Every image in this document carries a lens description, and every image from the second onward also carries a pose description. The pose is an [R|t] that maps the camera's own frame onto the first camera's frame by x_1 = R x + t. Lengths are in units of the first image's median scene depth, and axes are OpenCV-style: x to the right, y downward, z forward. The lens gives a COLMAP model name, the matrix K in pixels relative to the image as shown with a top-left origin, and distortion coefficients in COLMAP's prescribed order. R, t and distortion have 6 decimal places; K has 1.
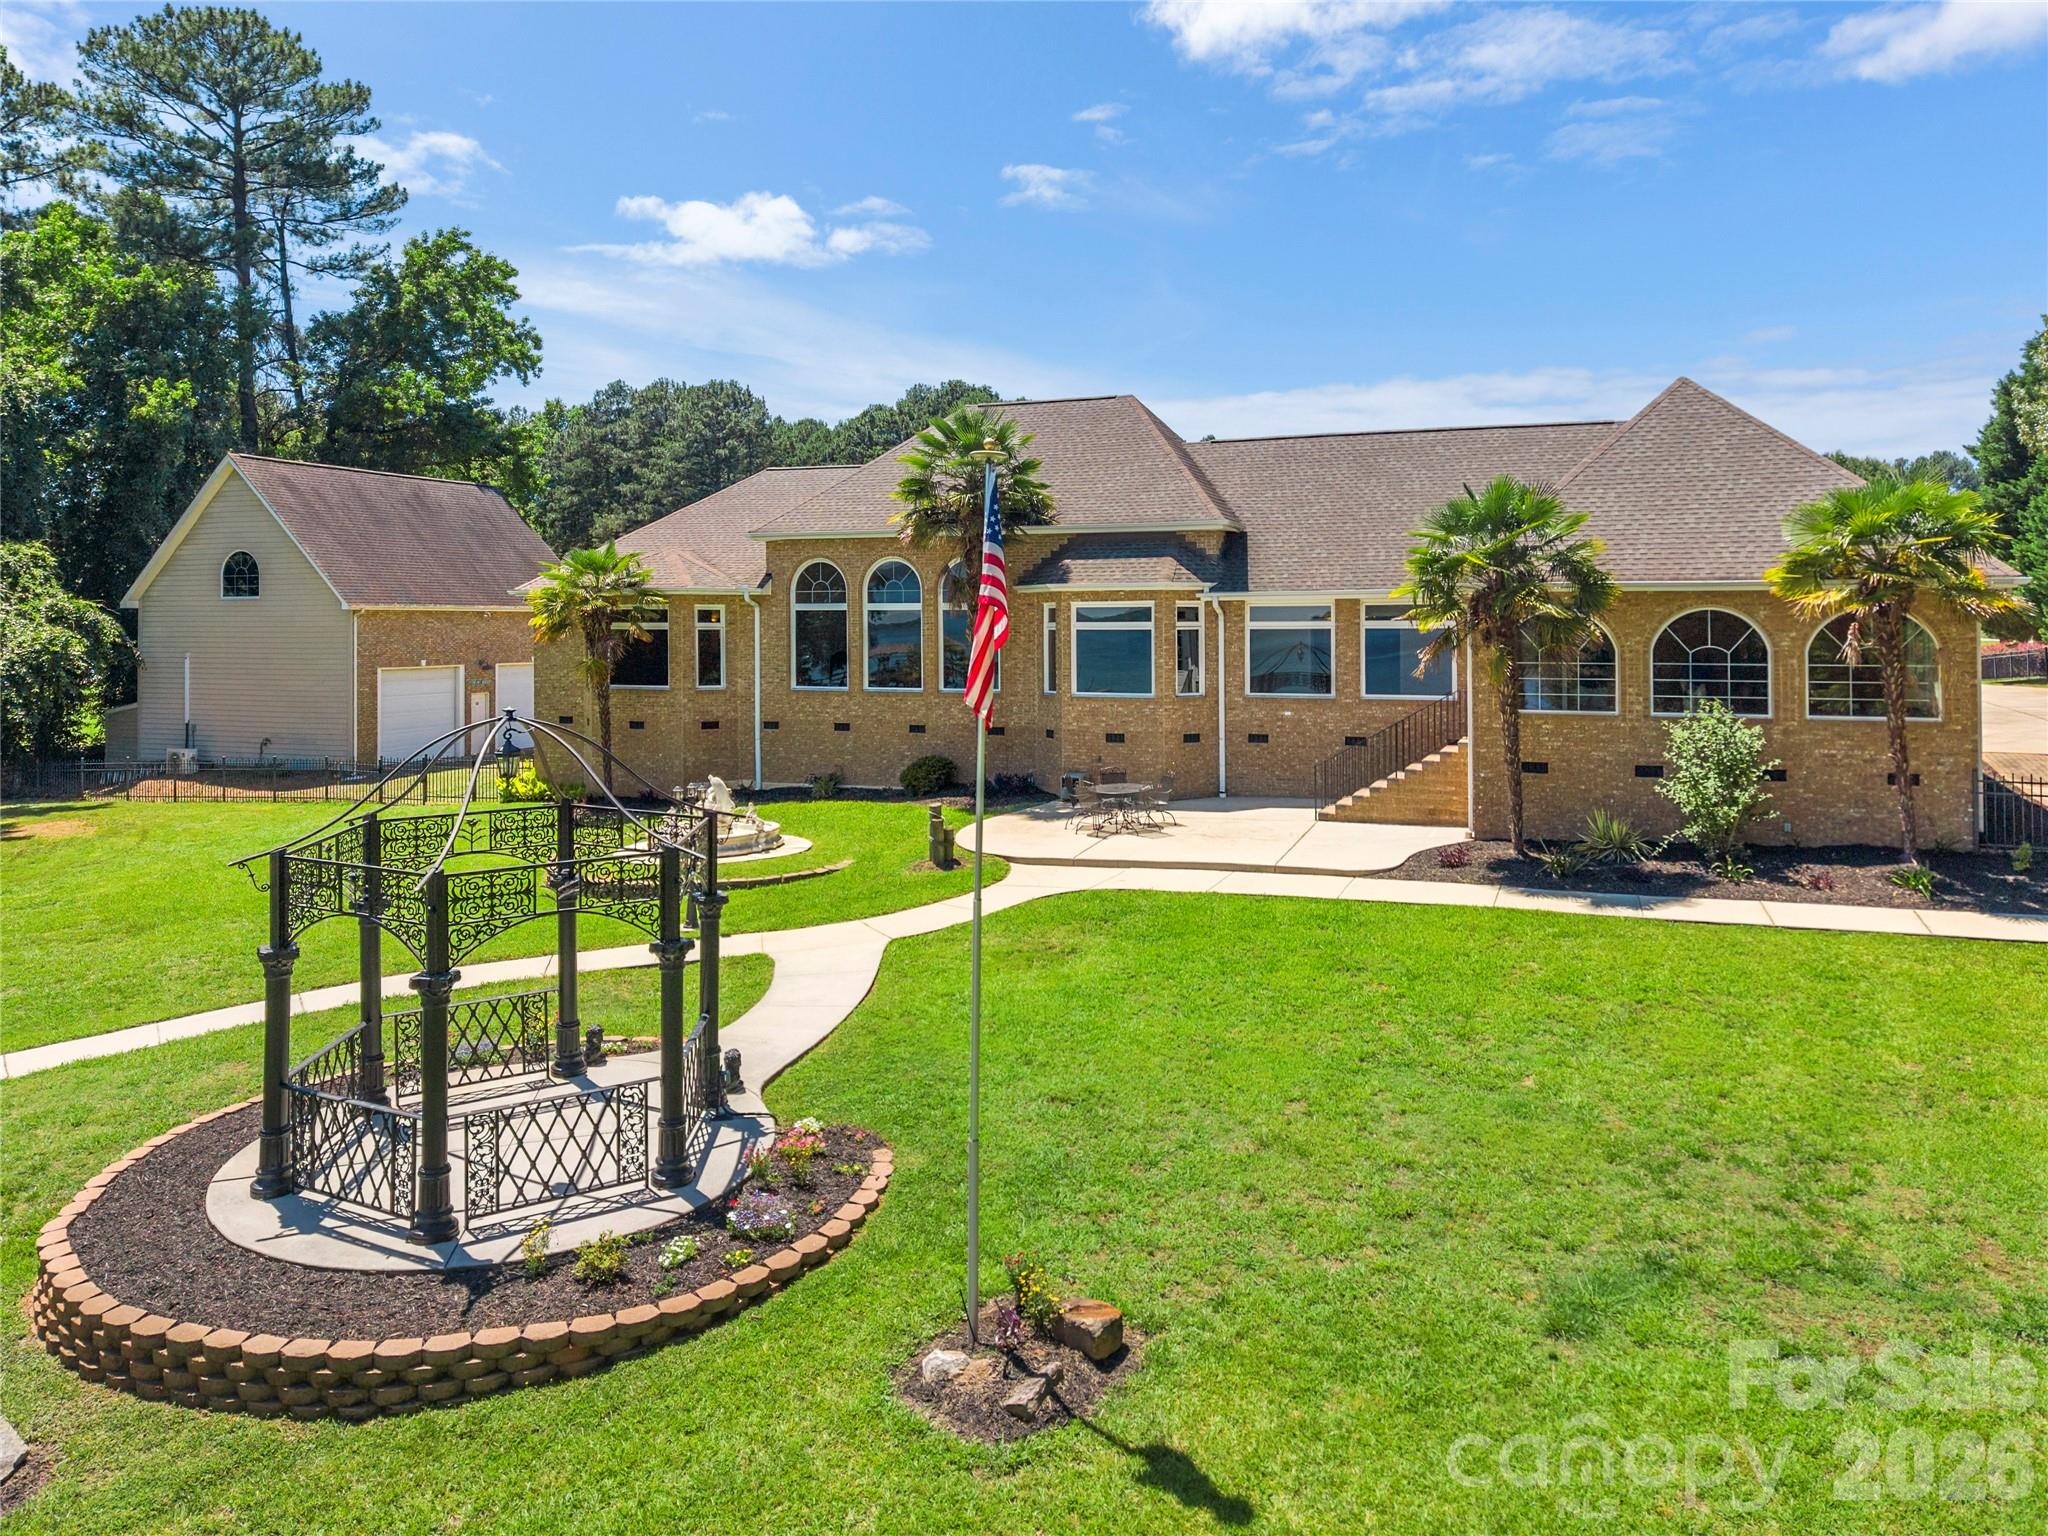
lens RADIAL K [[1368.8, 0, 1020.7], [0, 1368.8, 759.6], [0, 0, 1]] dist [0.030089, -0.036415]
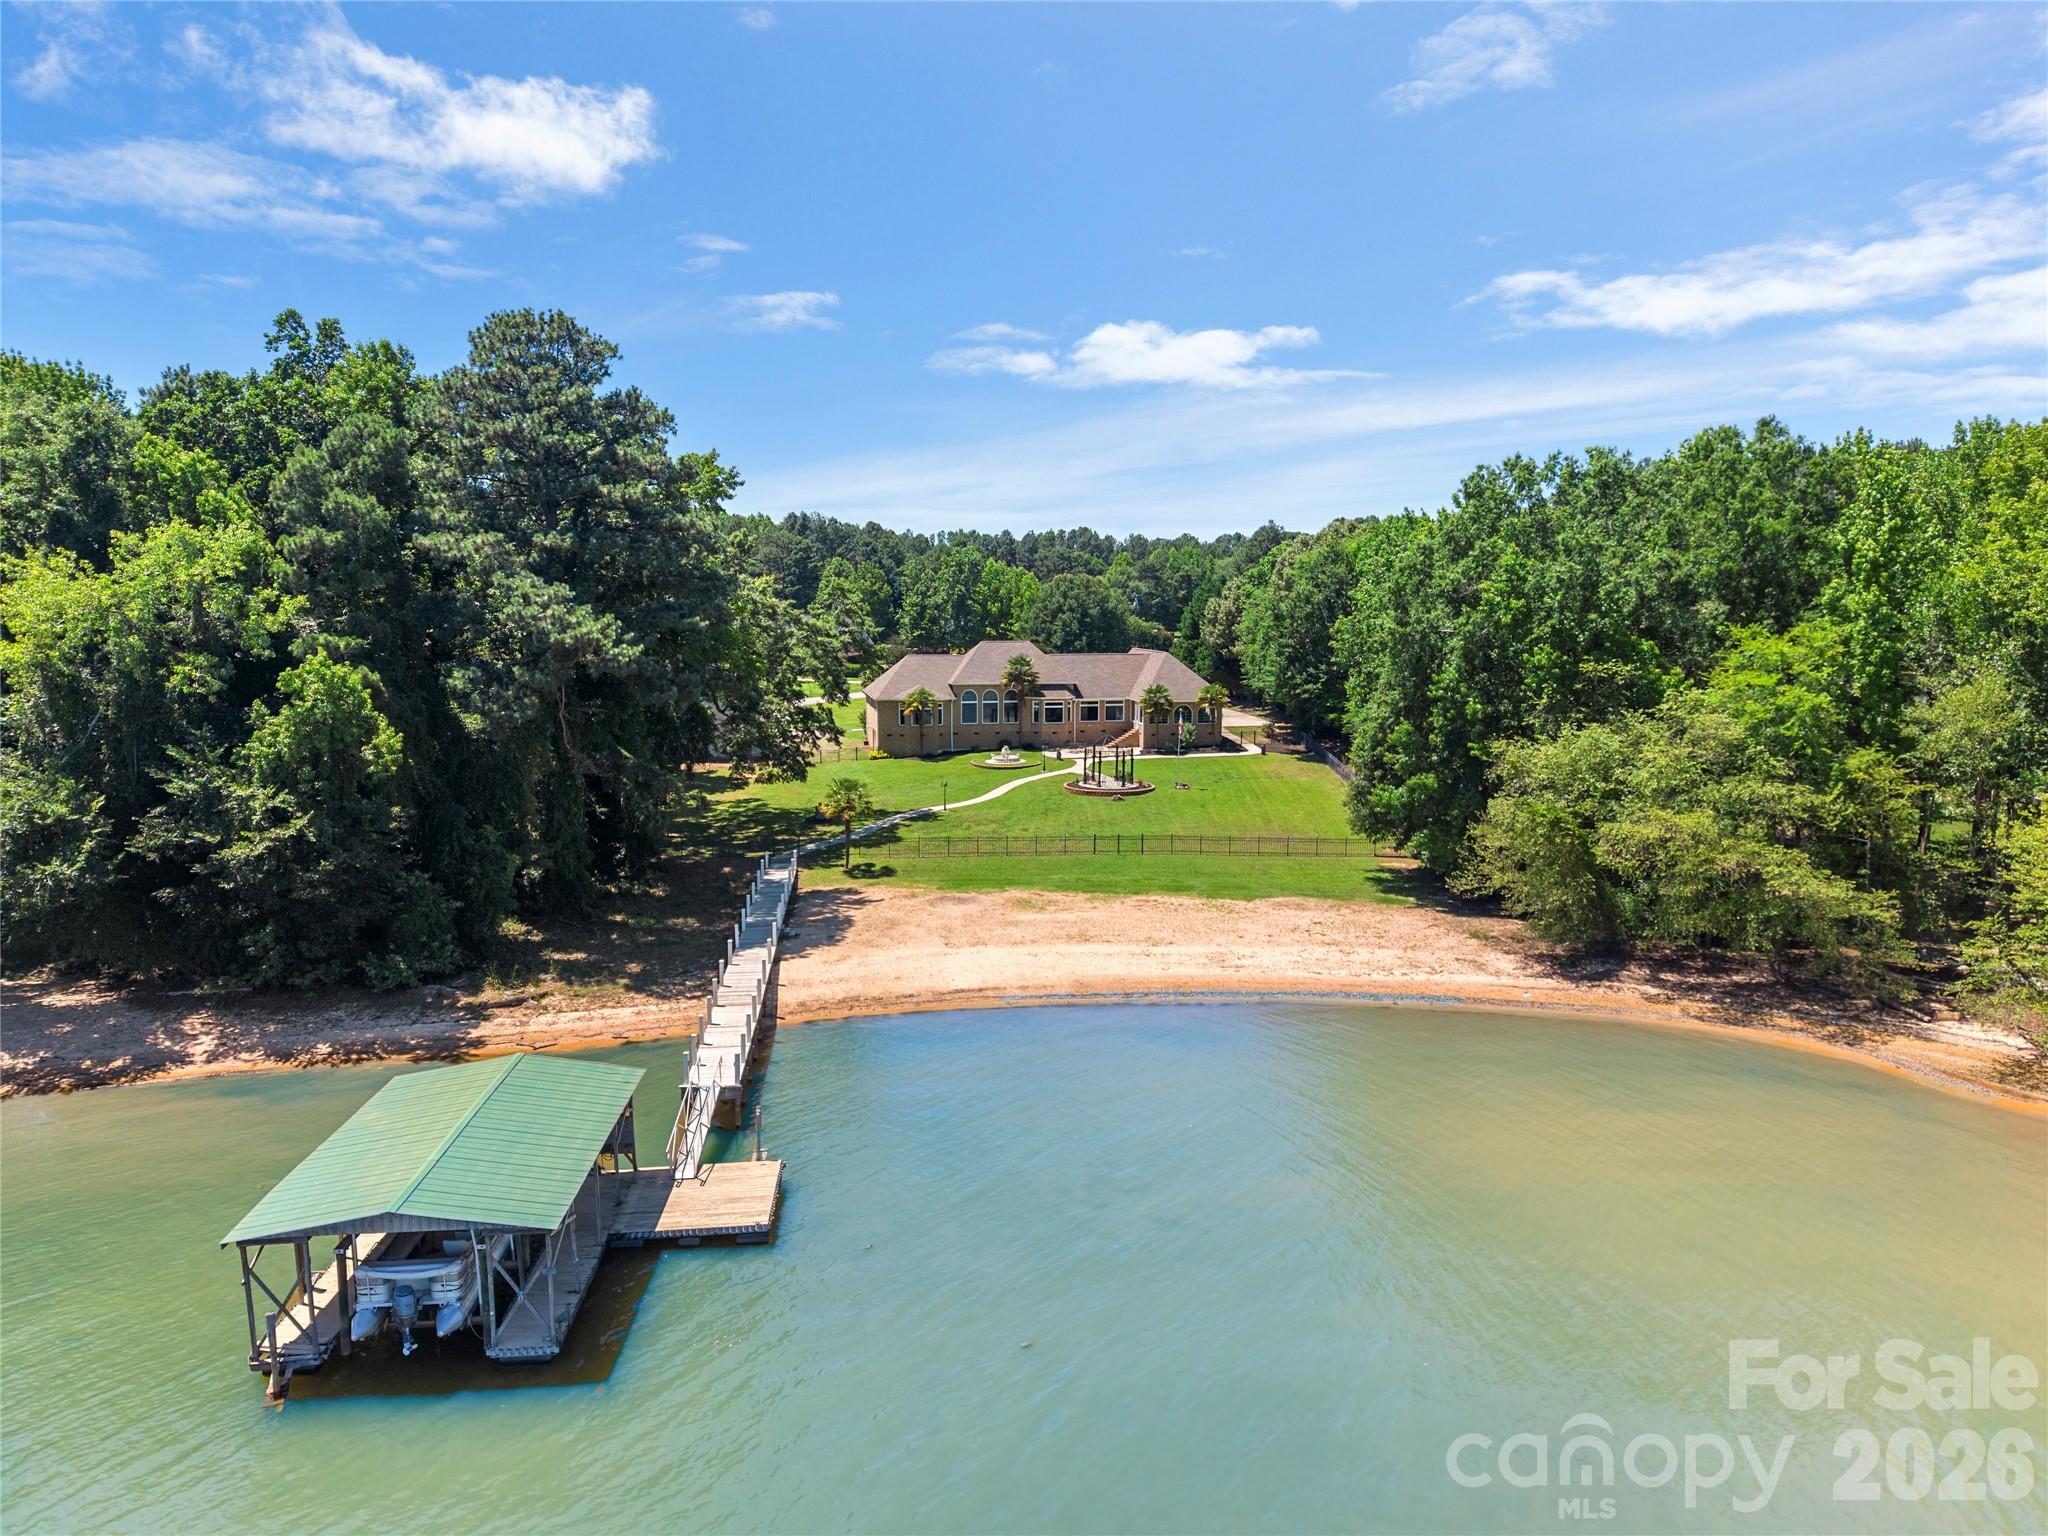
lens RADIAL K [[1441.5, 0, 1024.0], [0, 1441.5, 768.0], [0, 0, 1]] dist [0.235072, -0.000314]
pose [[0.841607, -0.065676, 0.536082, -2.426213], [0.053939, 0.997837, 0.037567, -0.081441], [-0.537390, -0.002701, 0.843330, -2.732393]]
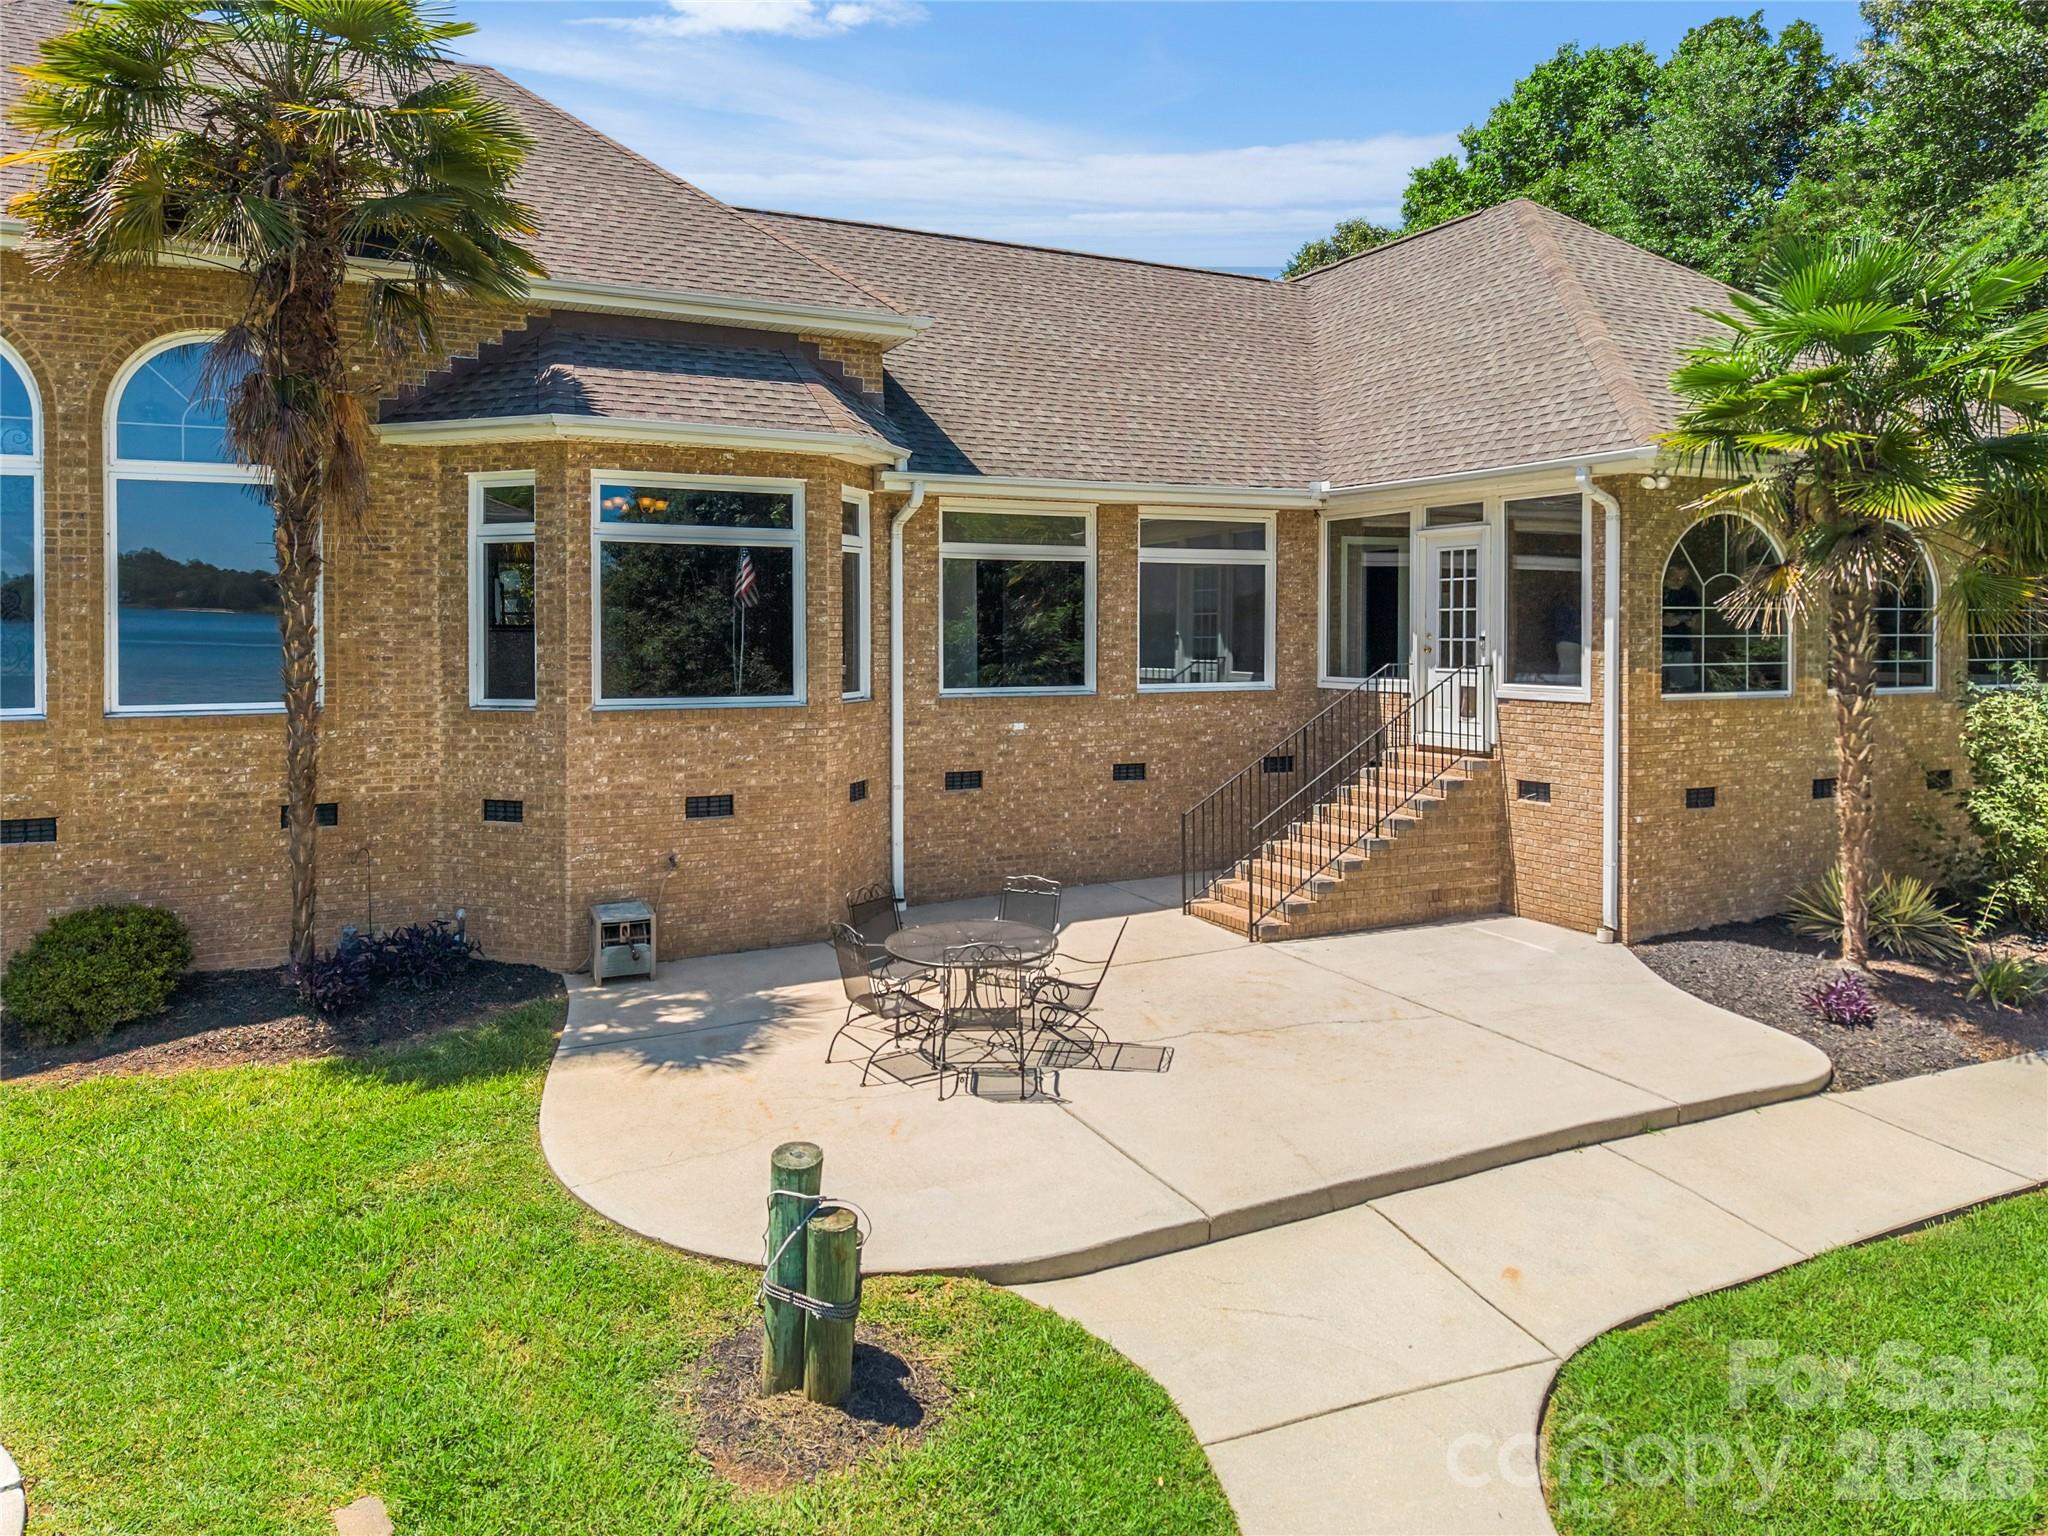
lens RADIAL K [[1368.8, 0, 1020.7], [0, 1368.8, 759.6], [0, 0, 1]] dist [0.030089, -0.036415]
pose [[0.682449, -0.066993, 0.727856, -0.171183], [0.070480, 0.997182, 0.025699, -0.034215], [-0.727527, 0.033761, 0.685248, 0.648173]]
